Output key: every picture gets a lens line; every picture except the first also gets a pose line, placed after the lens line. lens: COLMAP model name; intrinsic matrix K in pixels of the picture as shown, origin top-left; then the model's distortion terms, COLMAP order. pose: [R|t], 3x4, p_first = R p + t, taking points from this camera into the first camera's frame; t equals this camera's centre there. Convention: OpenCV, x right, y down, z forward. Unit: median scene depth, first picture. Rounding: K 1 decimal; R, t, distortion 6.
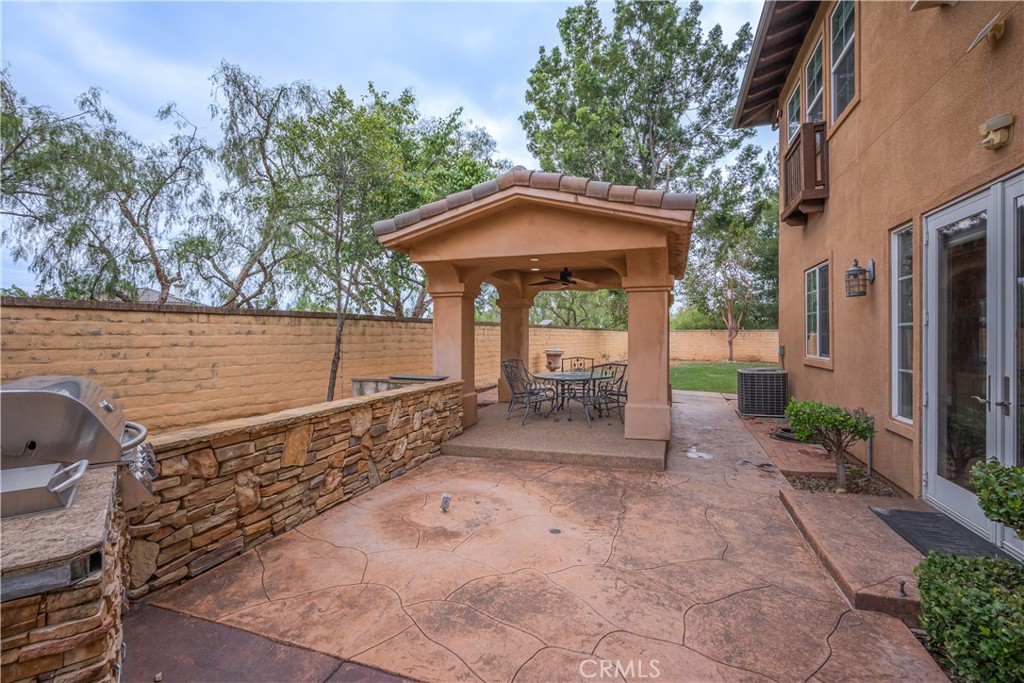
lens RADIAL K [[437.6, 0, 510.0], [0, 437.6, 333.2], [0, 0, 1]] dist [-0.004800, 0.000271]
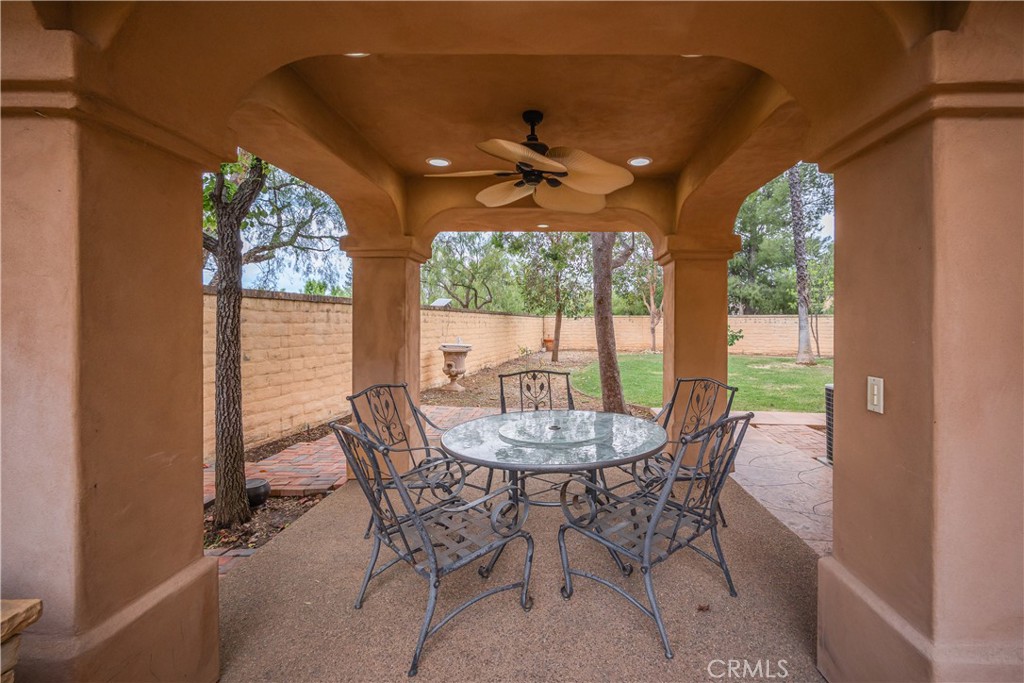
lens RADIAL K [[468.6, 0, 542.5], [0, 468.6, 325.9], [0, 0, 1]] dist [-0.003655, -0.000255]
pose [[0.949811, -0.003705, 0.312803, 0.006744], [-0.000561, 0.999908, 0.013544, 0.001022], [-0.312825, -0.013040, 0.949721, 0.298277]]
